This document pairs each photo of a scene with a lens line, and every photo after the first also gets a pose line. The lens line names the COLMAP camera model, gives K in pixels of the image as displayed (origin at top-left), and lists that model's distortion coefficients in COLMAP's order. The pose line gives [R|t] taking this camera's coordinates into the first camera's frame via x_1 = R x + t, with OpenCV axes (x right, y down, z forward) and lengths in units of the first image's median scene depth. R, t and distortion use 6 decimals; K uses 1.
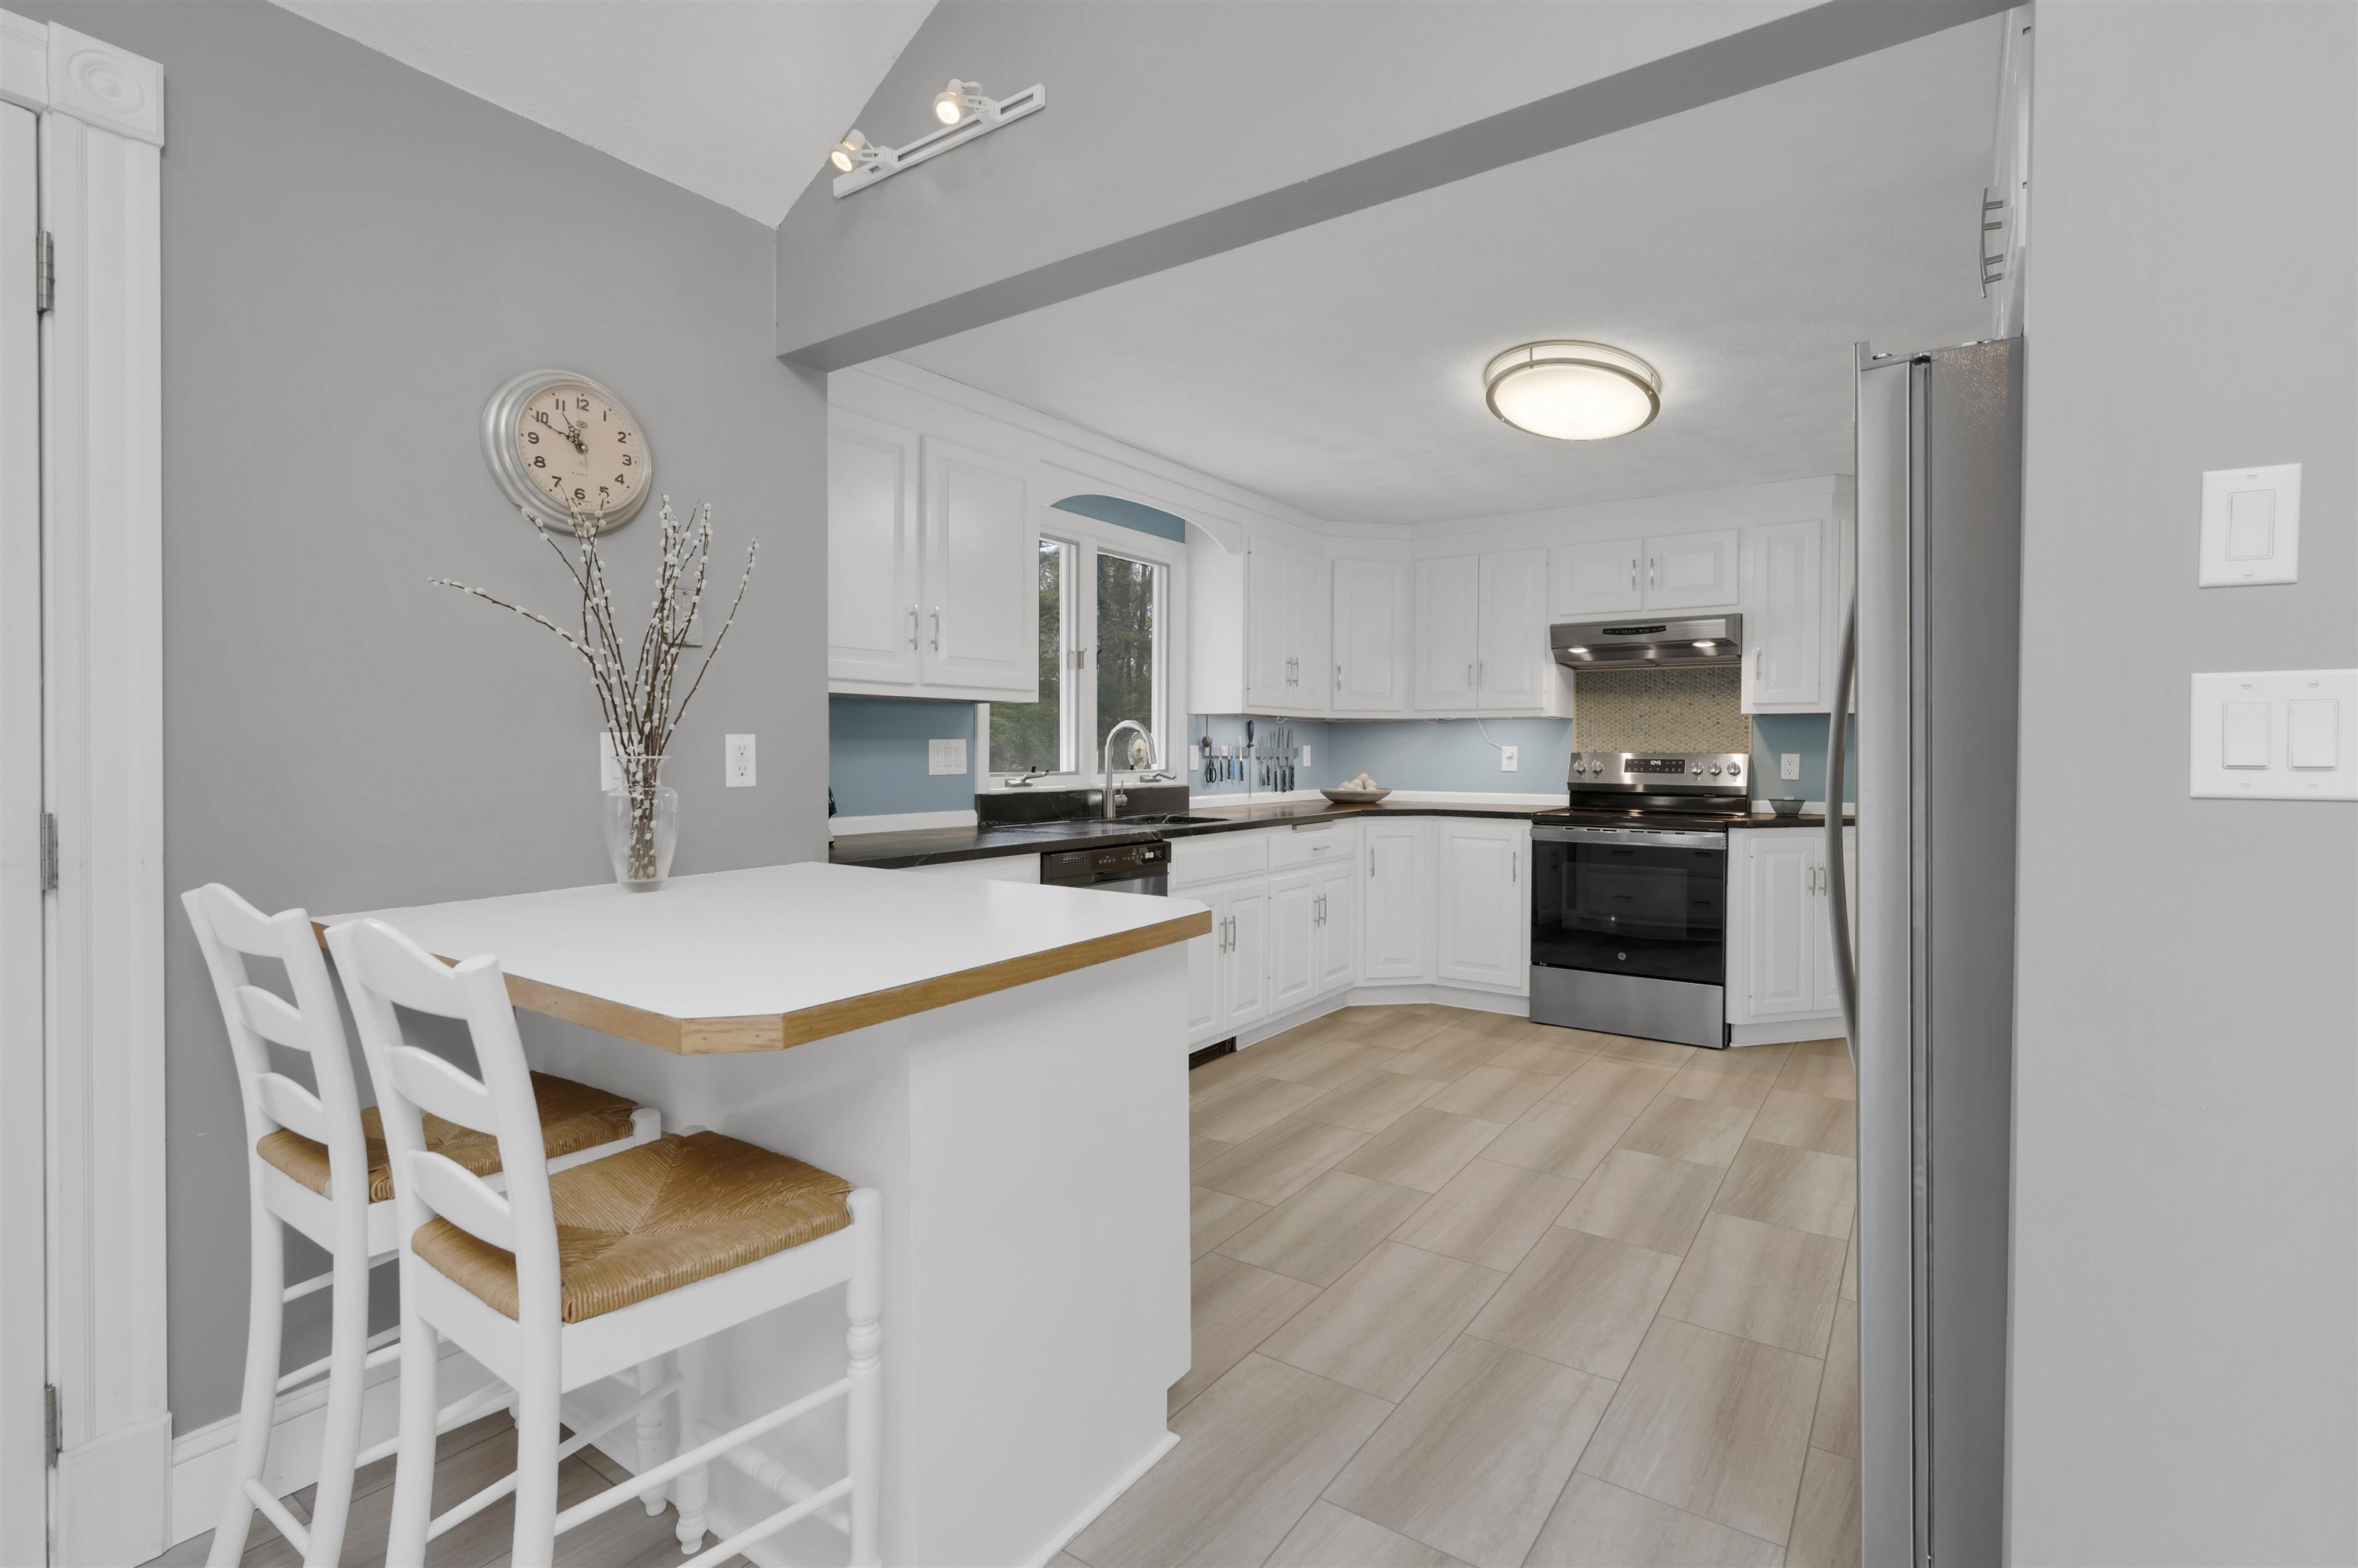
lens RADIAL K [[1070.2, 0, 1208.1], [0, 1070.2, 774.0], [0, 0, 1]] dist [0.000178, 0.000039]
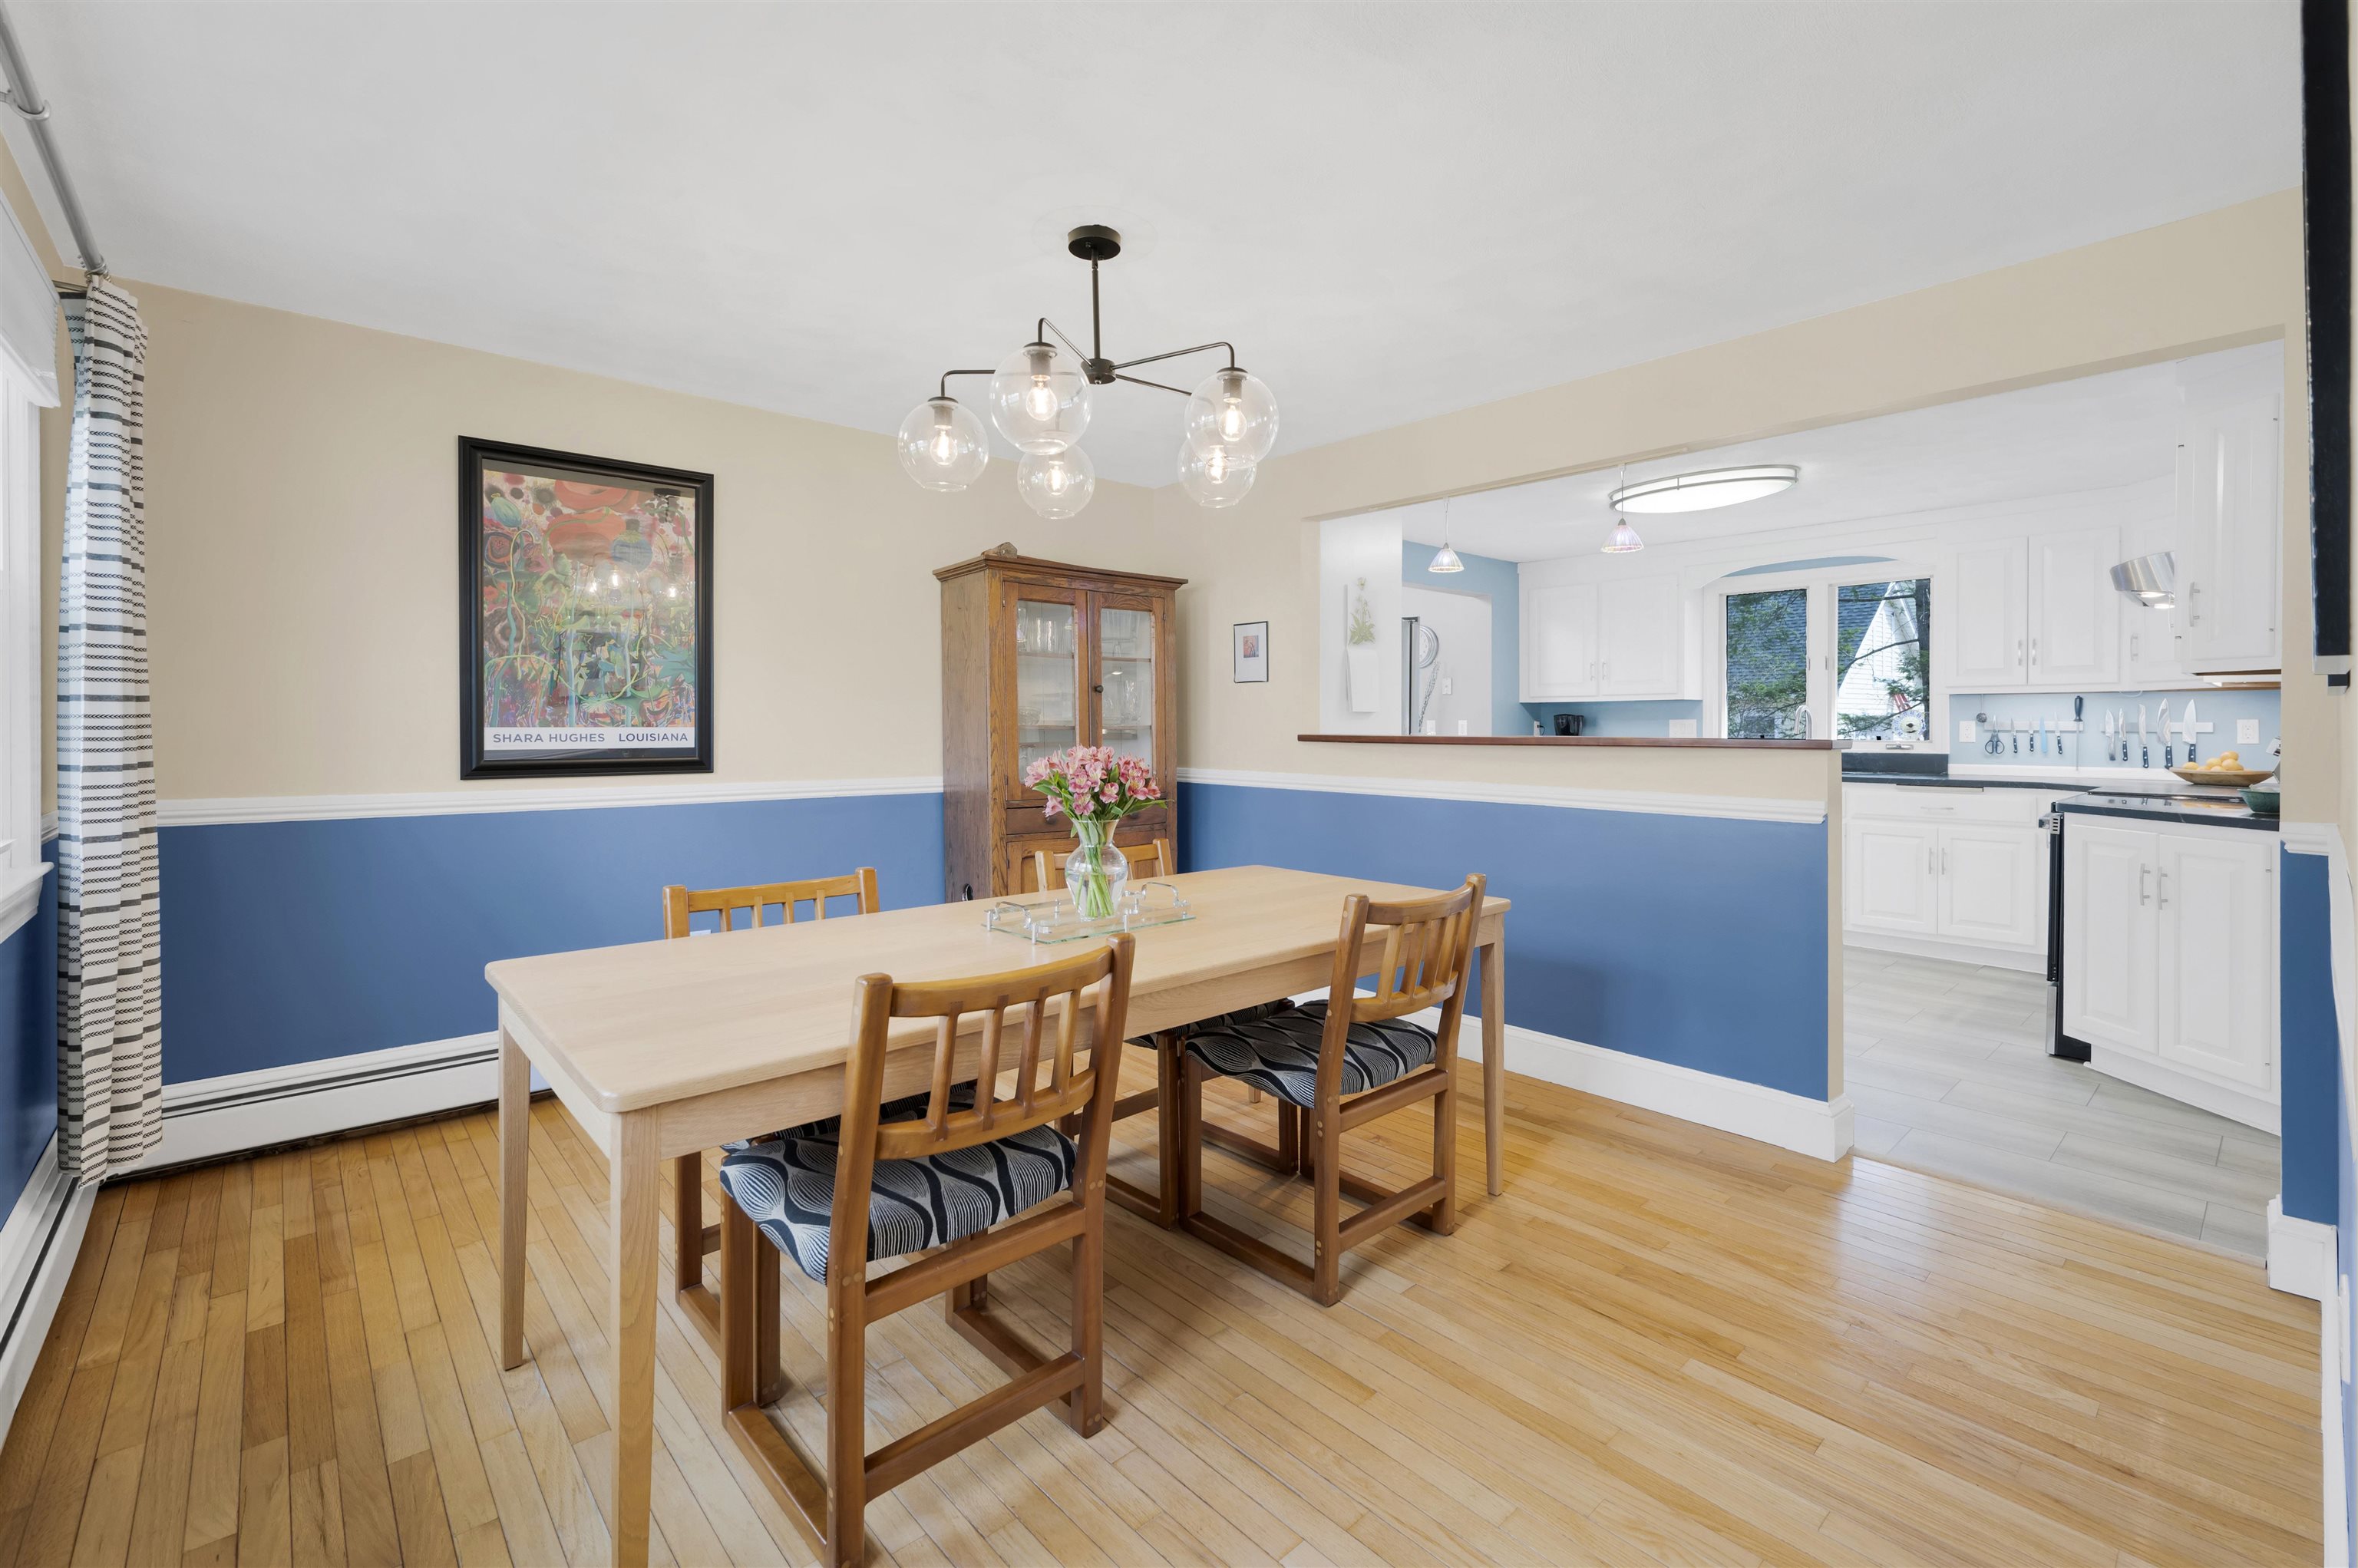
lens RADIAL K [[1042.7, 0, 1199.5], [0, 1042.7, 748.2], [0, 0, 1]] dist [-0.009773, -0.000119]
pose [[-0.239559, 0.021033, -0.970654, 1.659134], [-0.021518, 0.999405, 0.026967, -0.011971], [0.970643, 0.027347, -0.238964, 0.580014]]
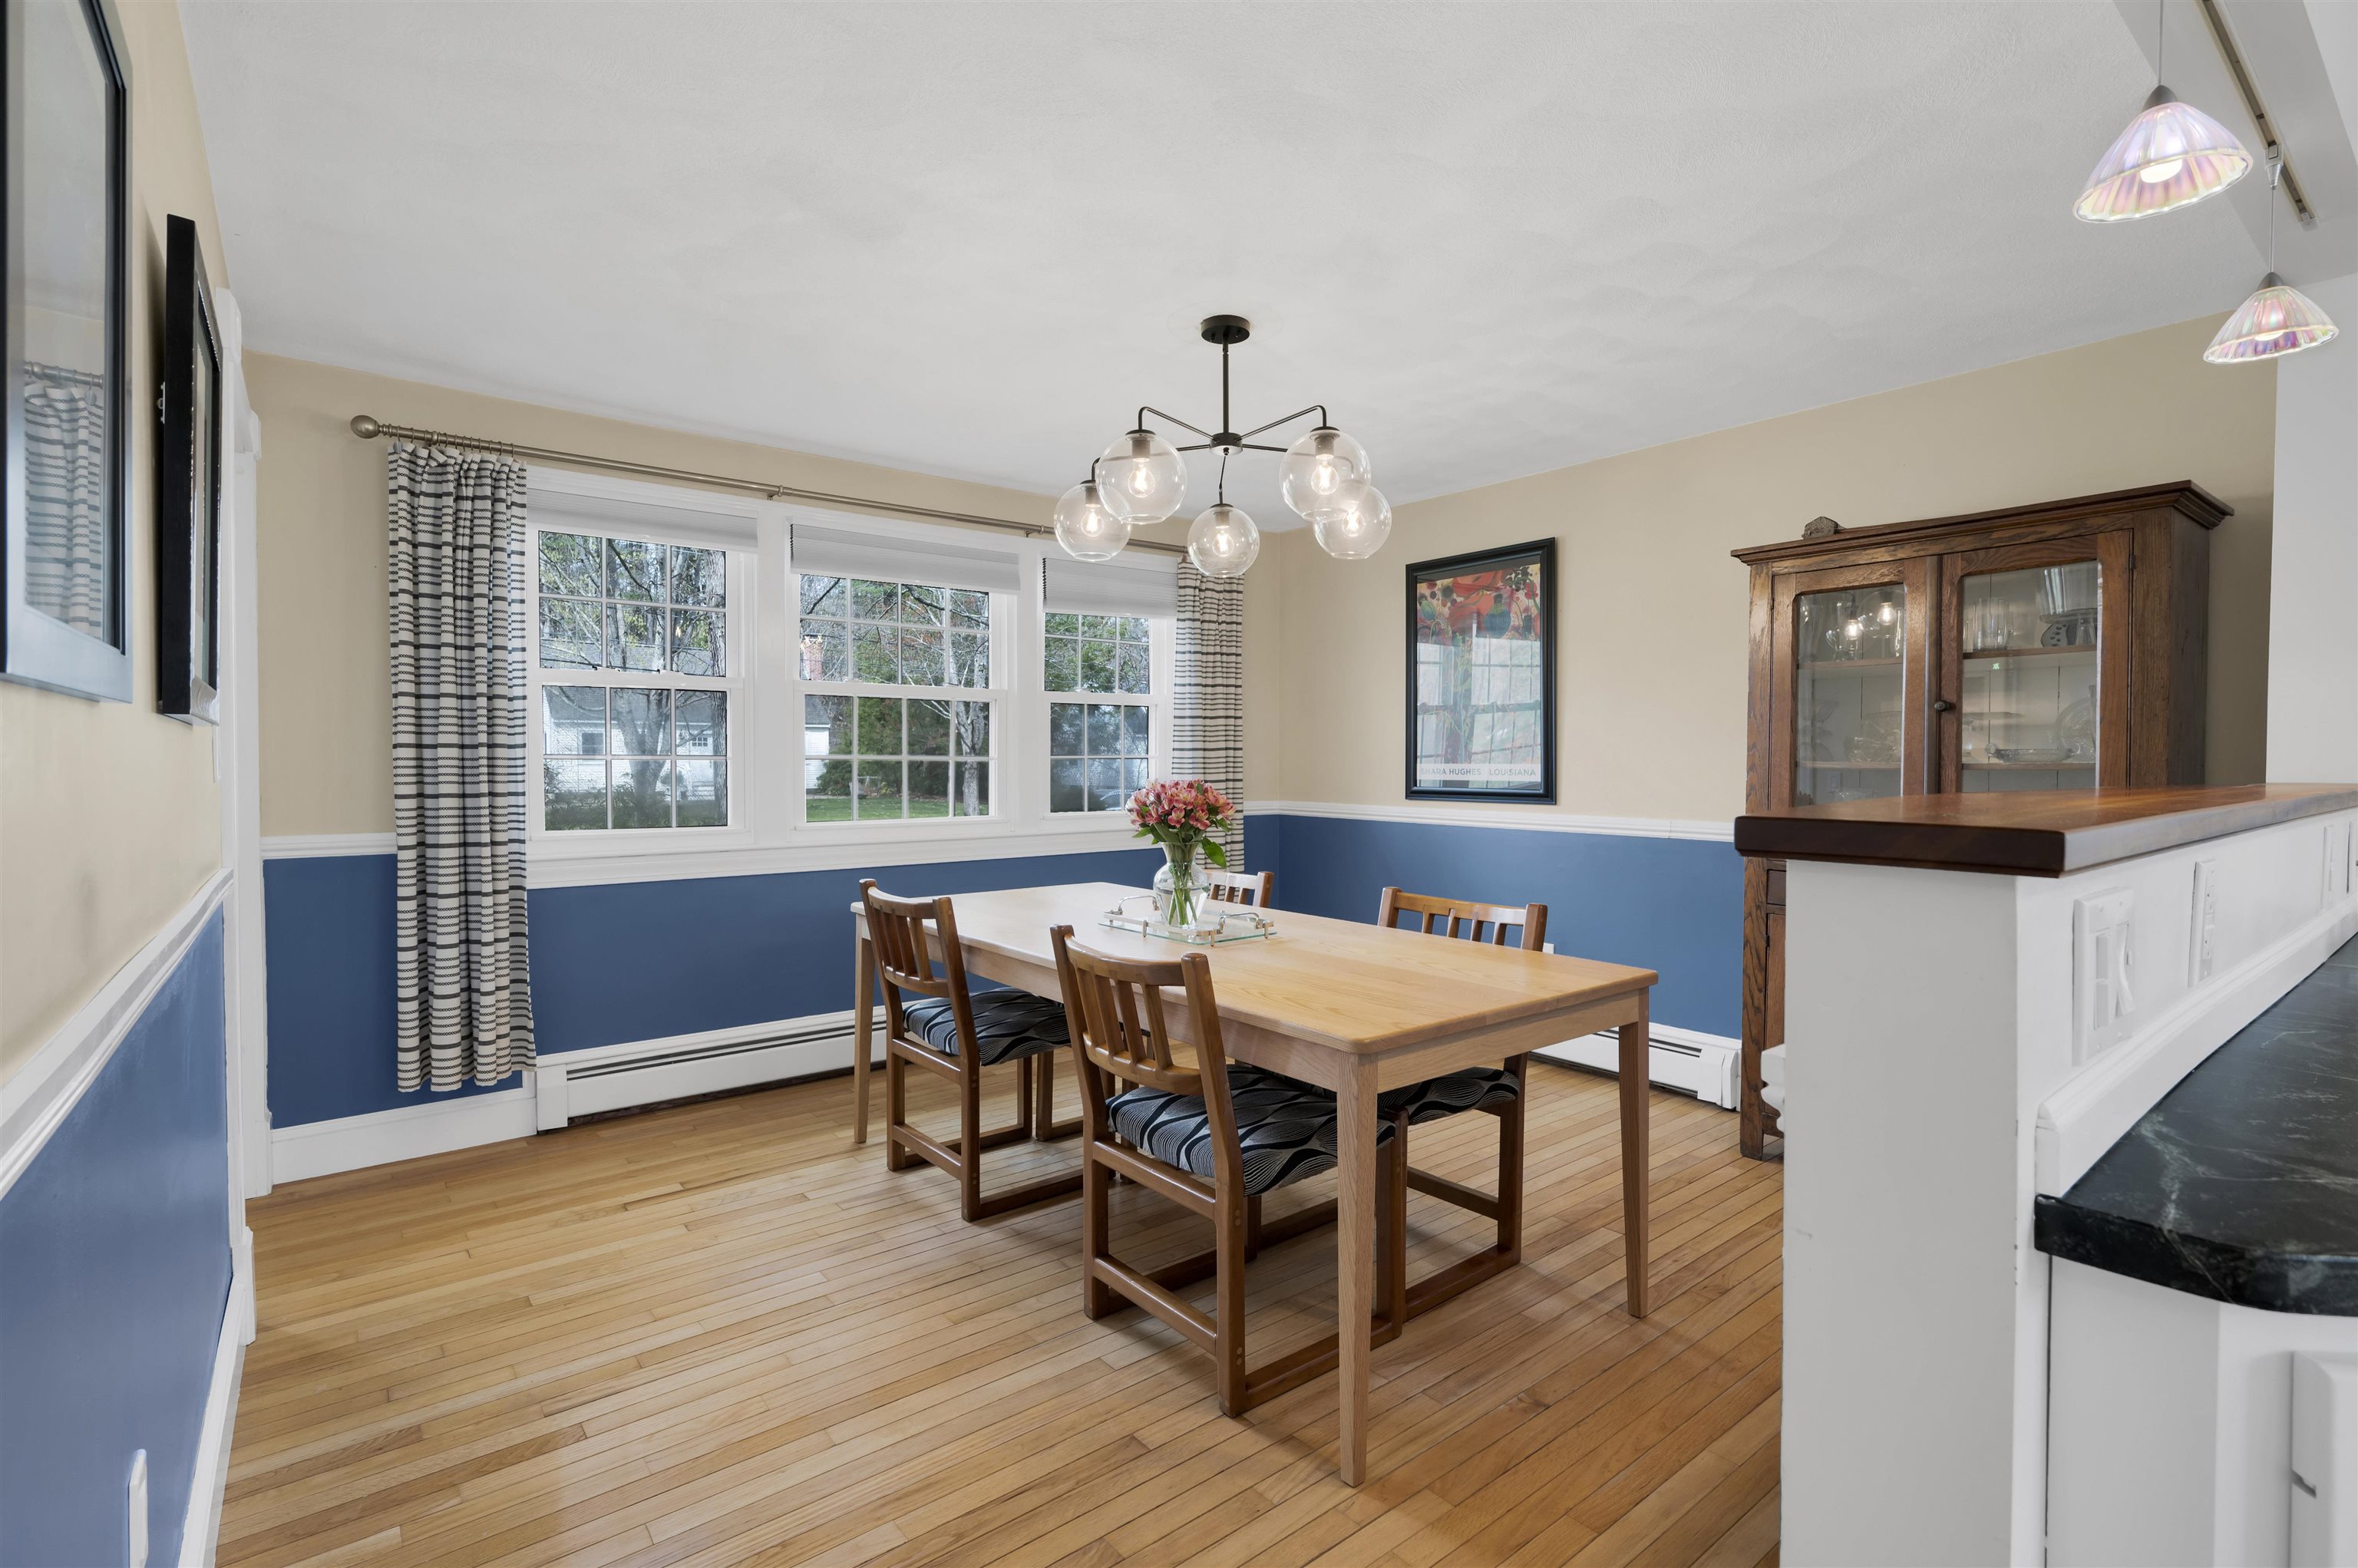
lens RADIAL K [[1051.4, 0, 1179.0], [0, 1051.4, 784.0], [0, 0, 1]] dist [0.001428, 0.000384]
pose [[-0.952764, -0.007741, 0.303612, 0.894308], [0.004778, 0.999169, 0.040466, -0.020727], [-0.303673, 0.040005, -0.951936, 1.048545]]
